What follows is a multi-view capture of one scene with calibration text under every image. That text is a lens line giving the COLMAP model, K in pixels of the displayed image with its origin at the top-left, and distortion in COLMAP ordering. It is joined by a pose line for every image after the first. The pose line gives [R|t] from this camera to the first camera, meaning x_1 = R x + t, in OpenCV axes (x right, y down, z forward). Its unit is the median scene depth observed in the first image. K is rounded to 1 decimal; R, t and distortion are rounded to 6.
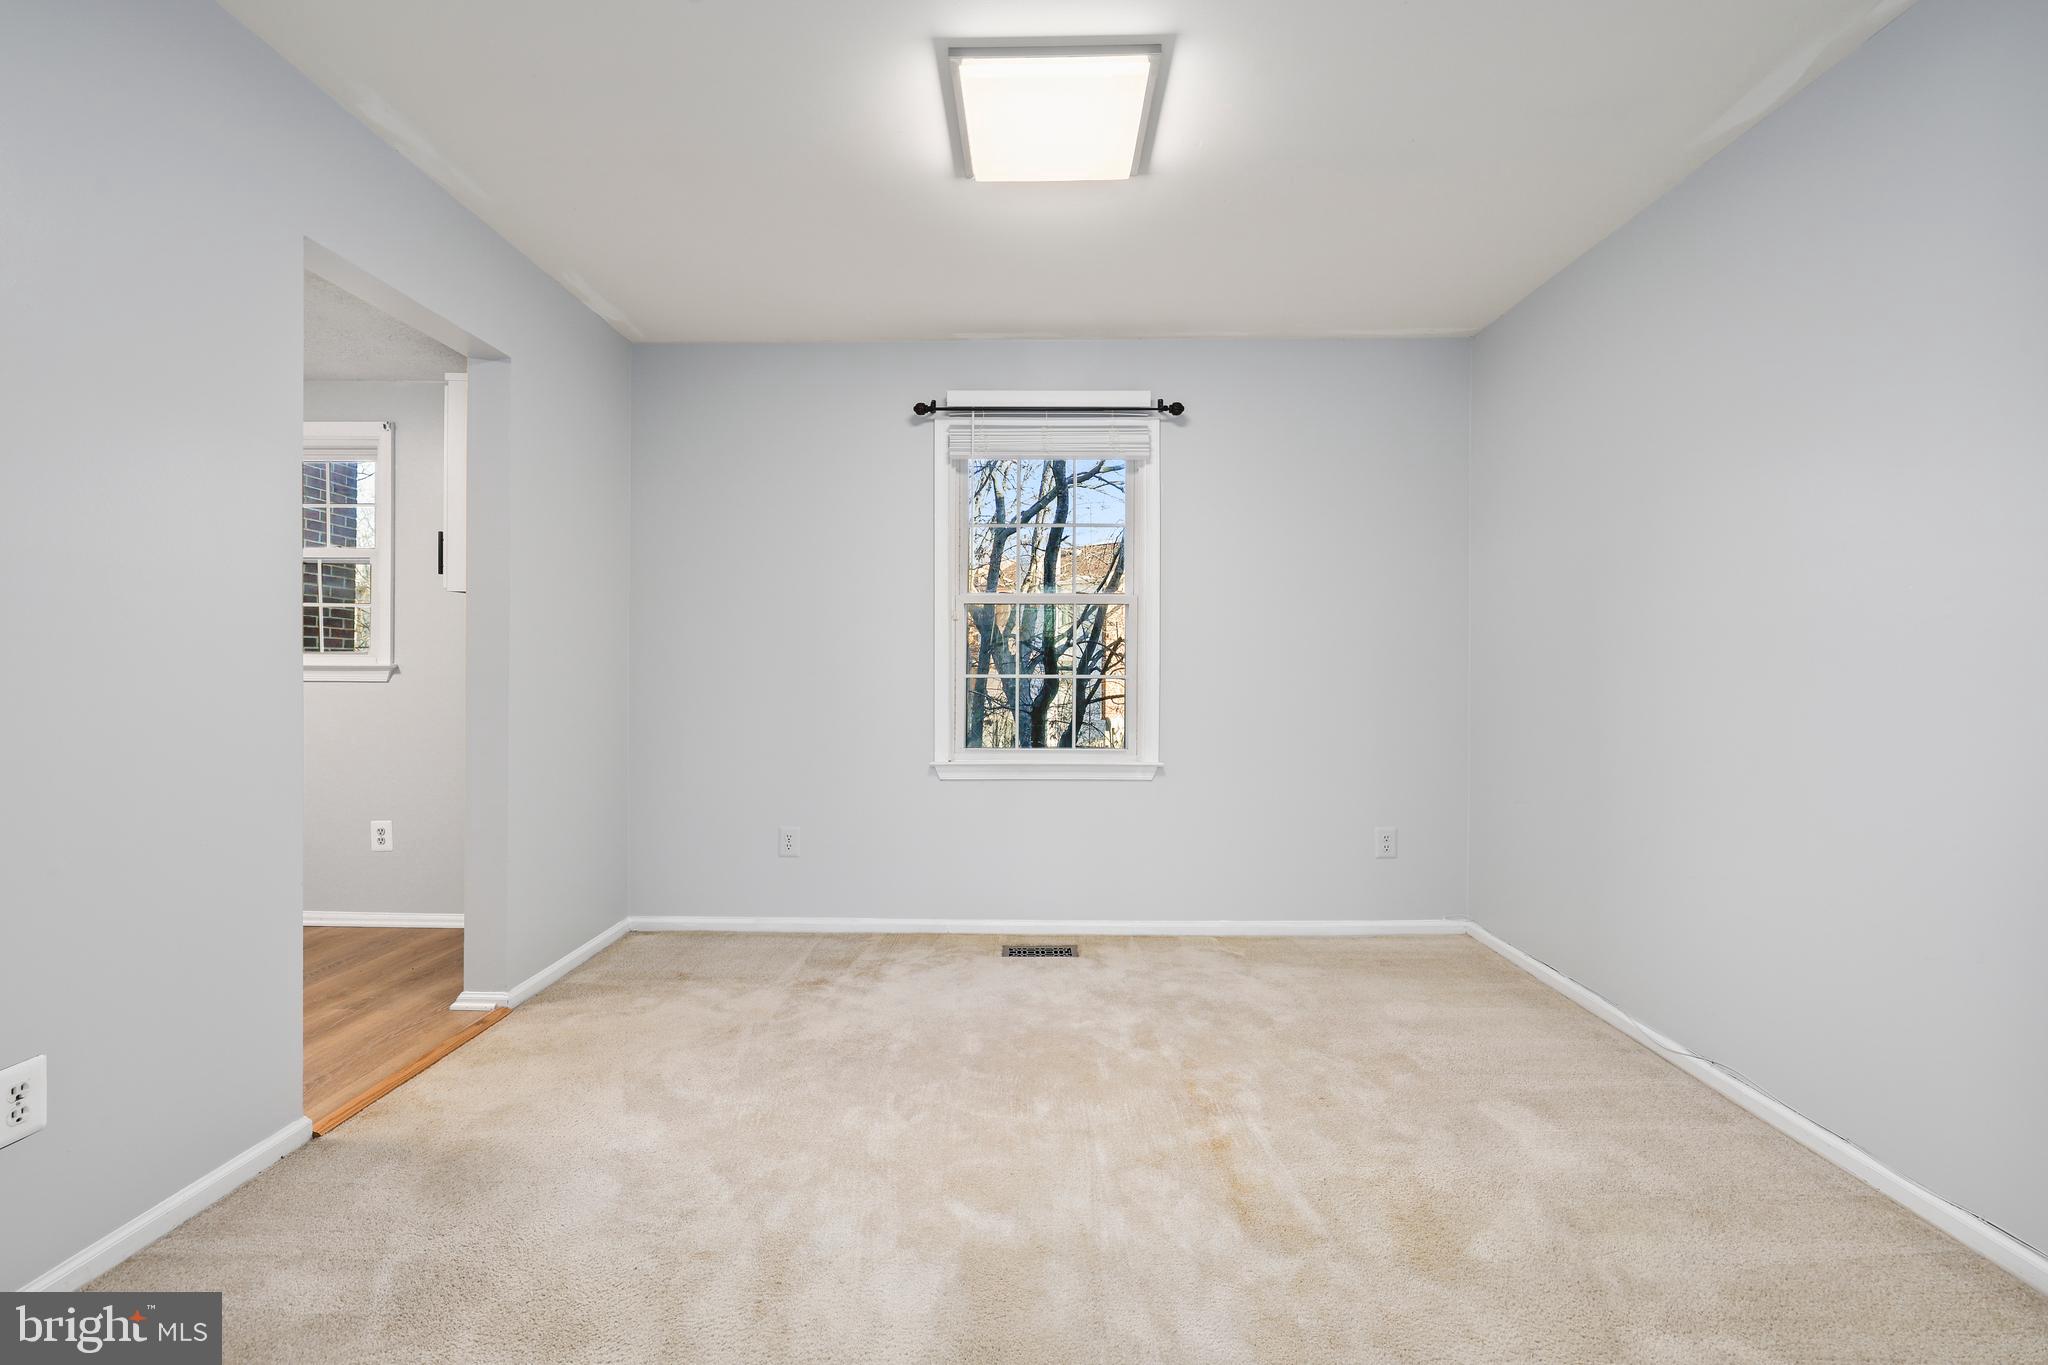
lens RADIAL K [[861.4, 0, 1019.9], [0, 861.4, 665.3], [0, 0, 1]] dist [0.001301, -0.000219]
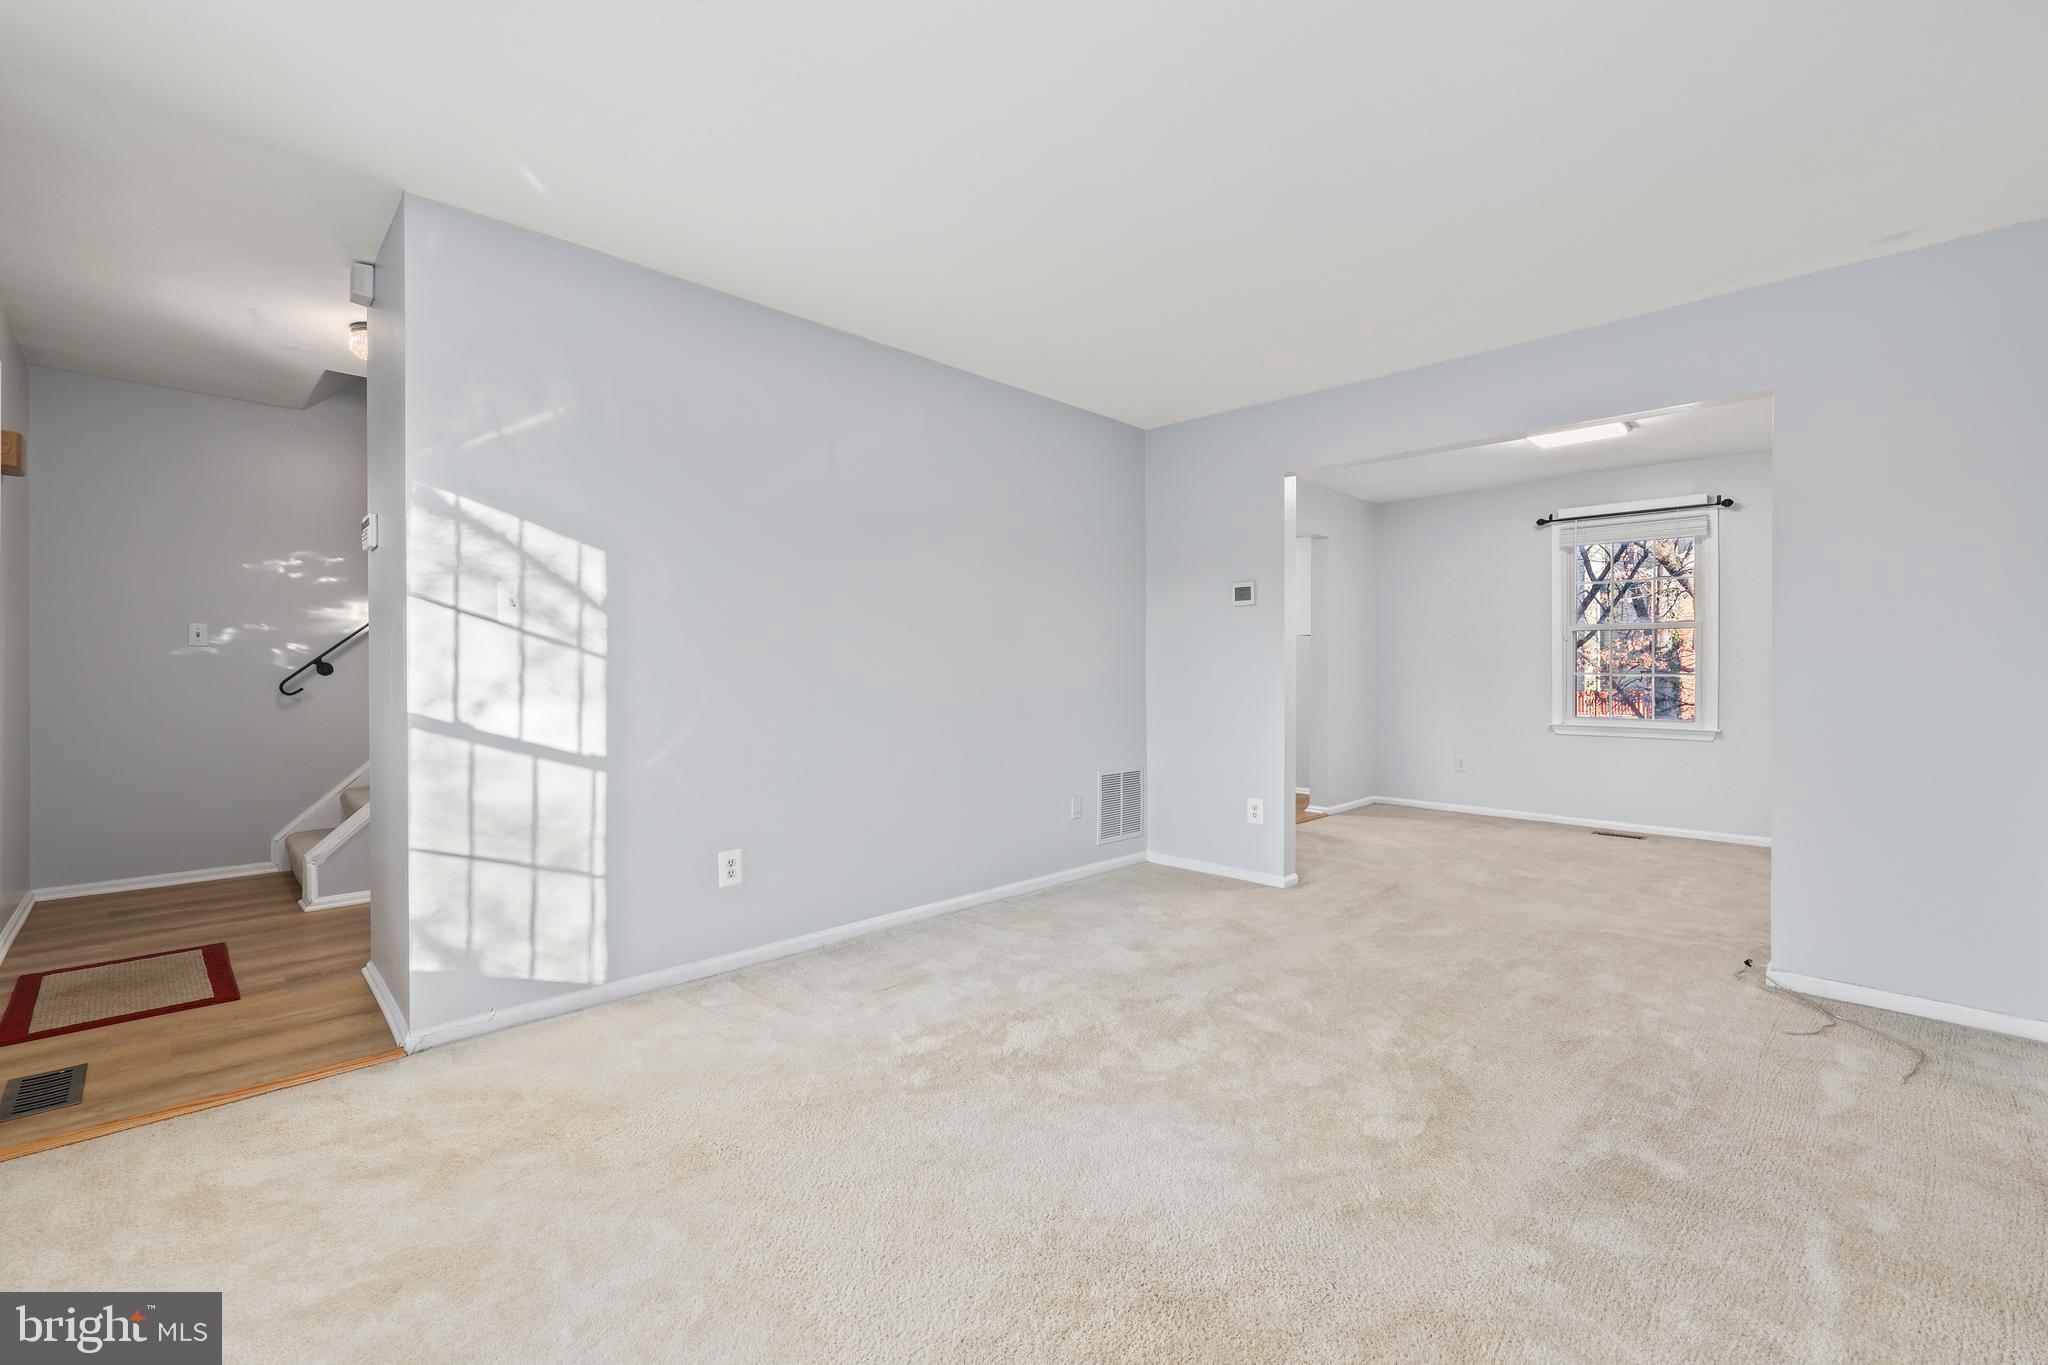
lens RADIAL K [[861.4, 0, 1012.8], [0, 861.4, 669.2], [0, 0, 1]] dist [0.001301, -0.000219]
pose [[0.714570, -0.001703, -0.699562, 0.351974], [0.004134, 0.999990, 0.001788, -0.004491], [0.699552, -0.004169, 0.714569, -1.034822]]
